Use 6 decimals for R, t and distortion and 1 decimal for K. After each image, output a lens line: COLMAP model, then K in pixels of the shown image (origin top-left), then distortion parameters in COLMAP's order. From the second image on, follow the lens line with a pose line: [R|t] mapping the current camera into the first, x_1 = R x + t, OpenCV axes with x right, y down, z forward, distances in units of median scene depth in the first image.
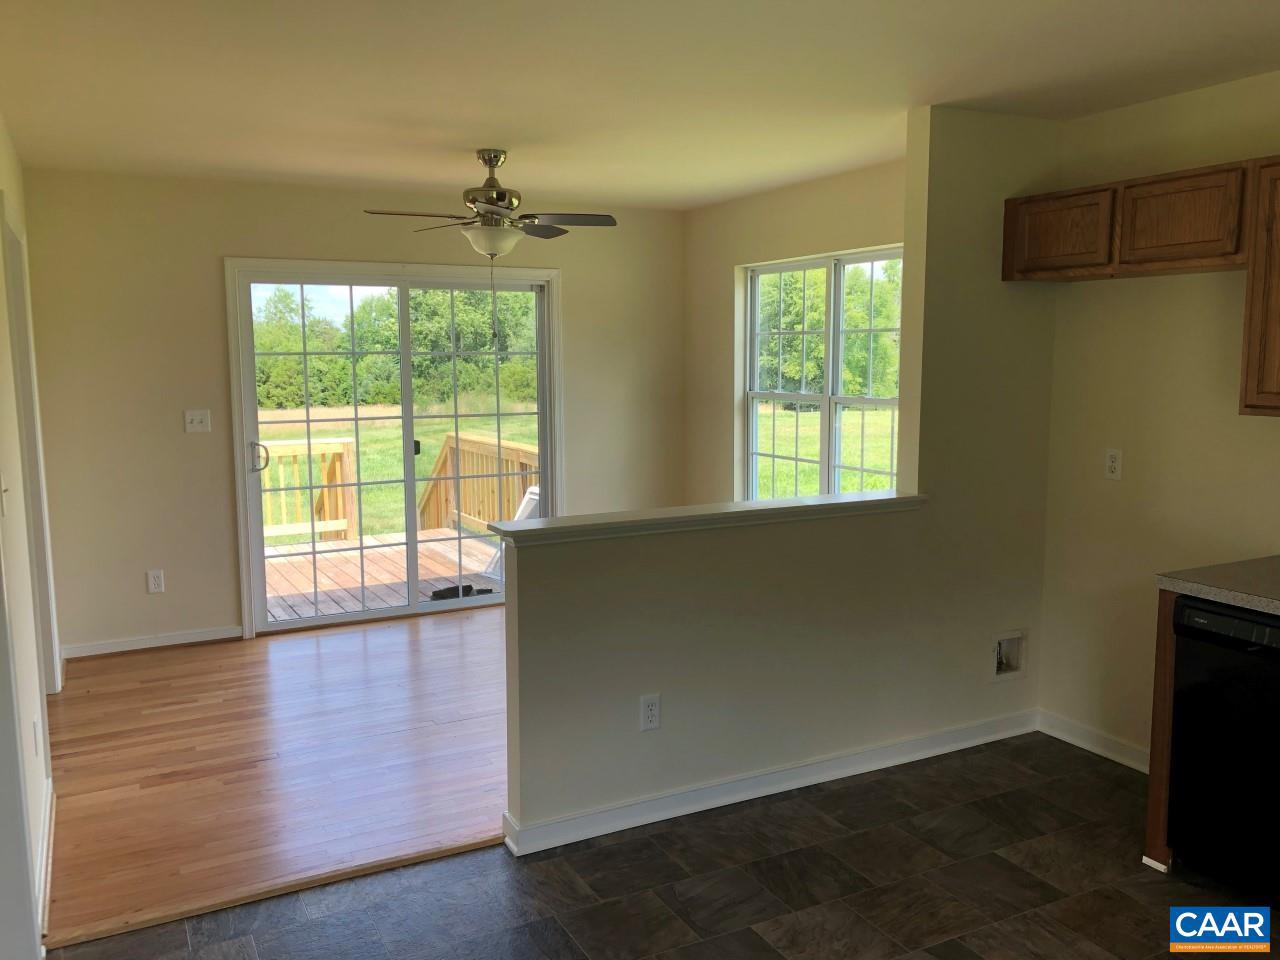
lens RADIAL K [[1054.4, 0, 640.0], [0, 1054.4, 480.0], [0, 0, 1]] dist [0.043540, -0.006992]
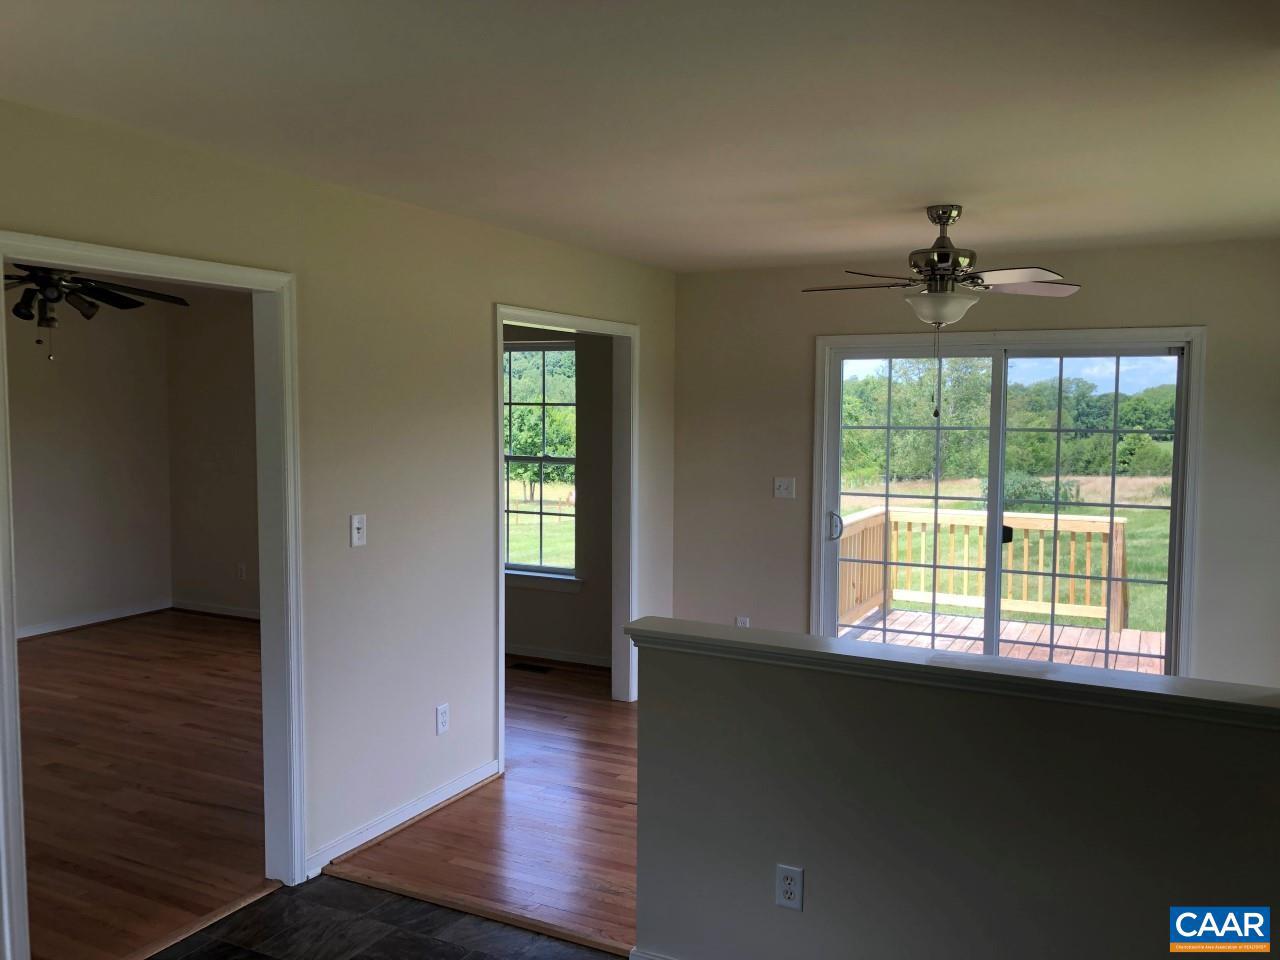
lens RADIAL K [[1054.4, 0, 640.0], [0, 1054.4, 480.0], [0, 0, 1]] dist [0.043540, -0.006992]
pose [[0.577241, 0.068820, -0.813669, 0.375607], [-0.111229, 0.993782, 0.005145, -0.052938], [0.808963, 0.087533, 0.581306, 0.259130]]
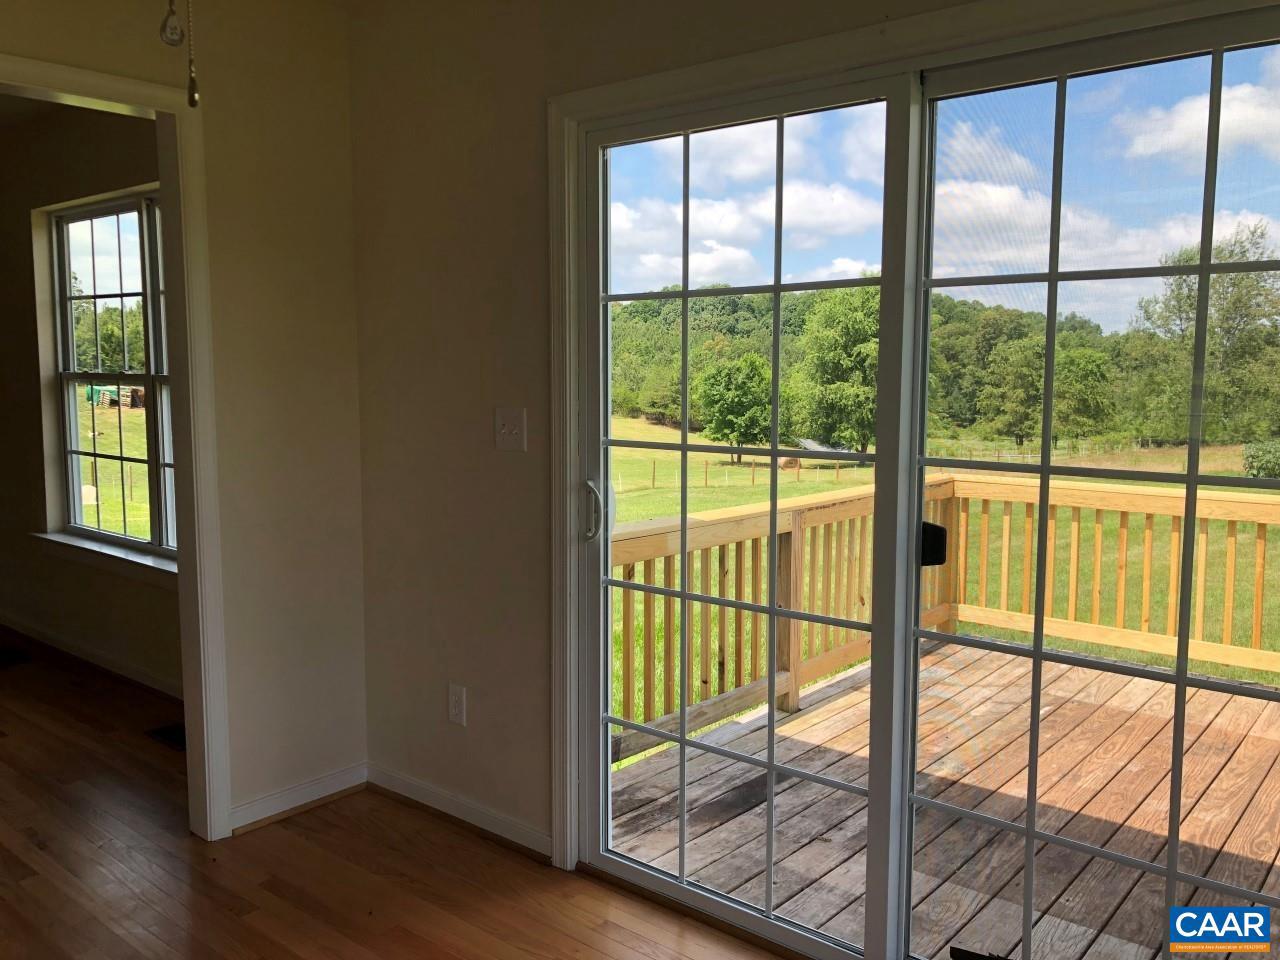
lens RADIAL K [[1054.4, 0, 640.0], [0, 1054.4, 480.0], [0, 0, 1]] dist [0.043540, -0.006992]
pose [[0.386041, 0.107935, -0.916145, 0.091323], [-0.119458, 0.990618, 0.066372, -0.073908], [0.914714, 0.083819, 0.395313, 0.863869]]
